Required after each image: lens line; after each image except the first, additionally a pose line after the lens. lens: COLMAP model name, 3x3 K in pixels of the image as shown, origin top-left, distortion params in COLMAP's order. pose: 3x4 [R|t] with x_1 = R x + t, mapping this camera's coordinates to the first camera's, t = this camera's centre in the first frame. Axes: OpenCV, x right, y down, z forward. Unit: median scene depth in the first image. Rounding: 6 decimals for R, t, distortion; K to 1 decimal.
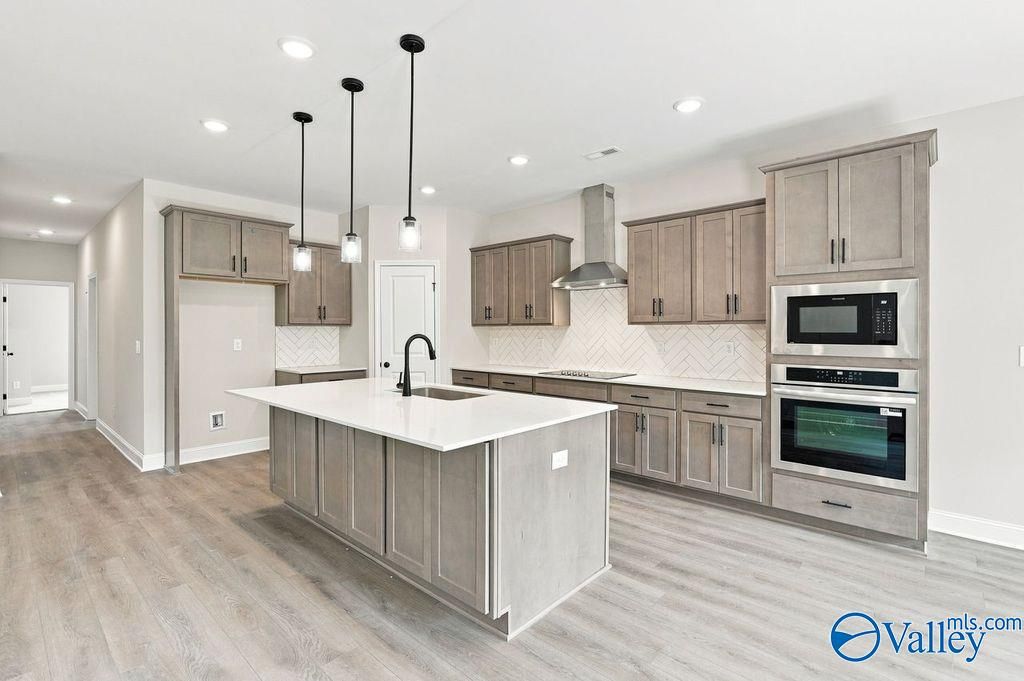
lens RADIAL K [[473.1, 0, 502.9], [0, 473.1, 334.0], [0, 0, 1]] dist [-0.005842, -0.001603]
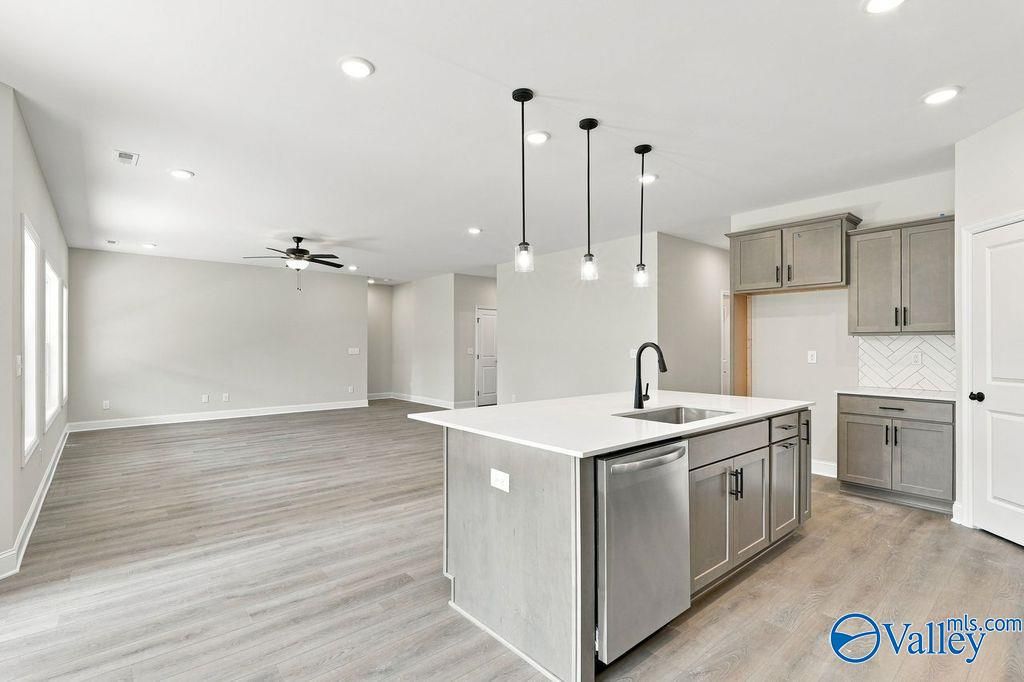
lens RADIAL K [[474.2, 0, 501.0], [0, 474.2, 346.0], [0, 0, 1]] dist [0.003104, -0.000624]
pose [[-0.133462, -0.000197, -0.991054, 0.570651], [-0.006712, 0.999977, 0.000705, 0.005514], [0.991031, 0.006746, -0.133460, 0.630574]]
